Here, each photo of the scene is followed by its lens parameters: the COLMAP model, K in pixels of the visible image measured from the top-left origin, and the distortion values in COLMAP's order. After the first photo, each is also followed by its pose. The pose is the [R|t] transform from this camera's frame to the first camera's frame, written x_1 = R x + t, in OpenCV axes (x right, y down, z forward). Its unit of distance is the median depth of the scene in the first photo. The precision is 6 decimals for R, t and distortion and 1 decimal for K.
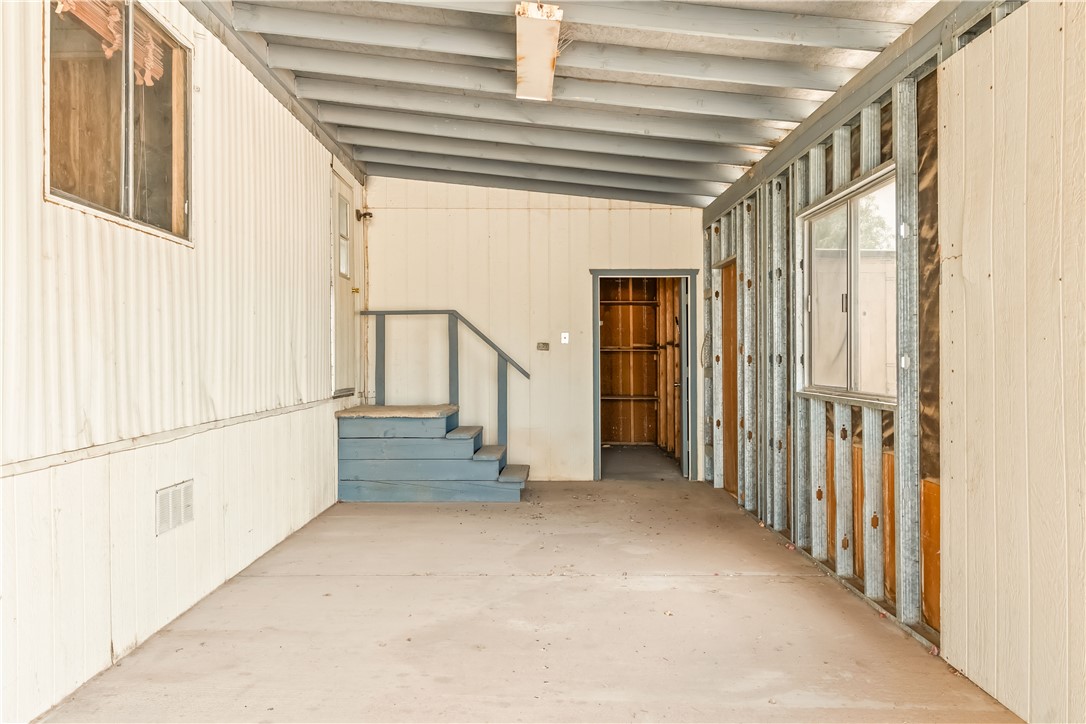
lens RADIAL K [[783.0, 0, 543.0], [0, 783.0, 362.0], [0, 0, 1]] dist [0.000306, 0.000049]
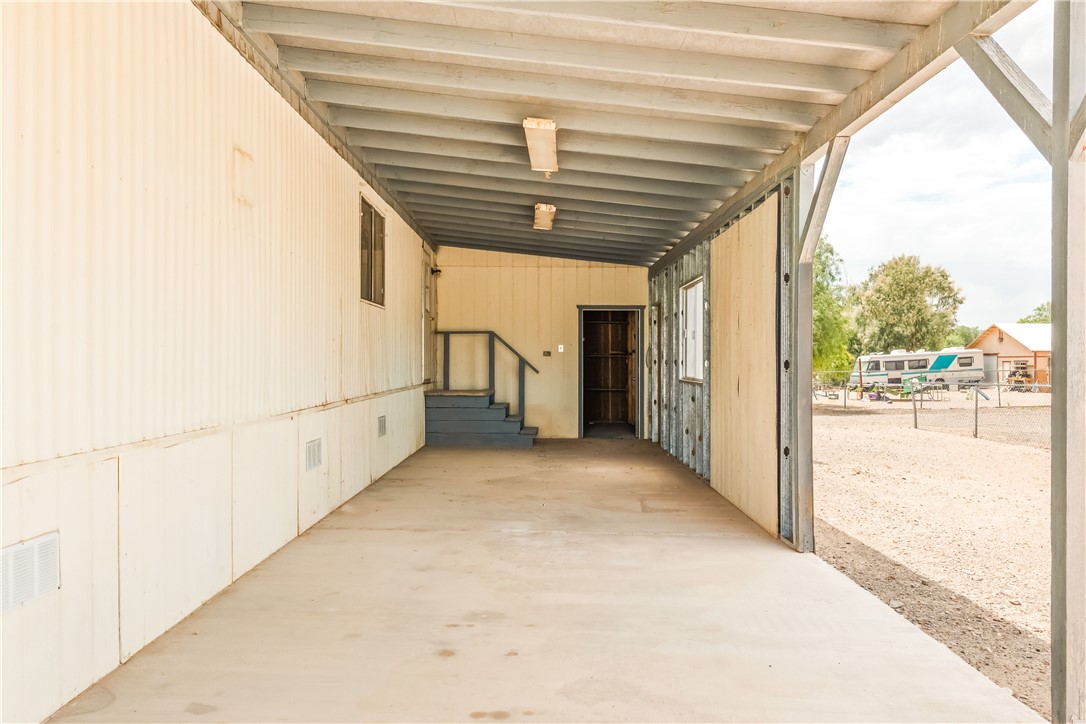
lens RADIAL K [[783.0, 0, 543.0], [0, 783.0, 362.0], [0, 0, 1]] dist [0.000306, 0.000049]
pose [[0.999955, 0.006186, -0.007164, 0.003682], [-0.006210, 0.999975, -0.003407, 0.002394], [0.007143, 0.003451, 0.999969, -0.620204]]
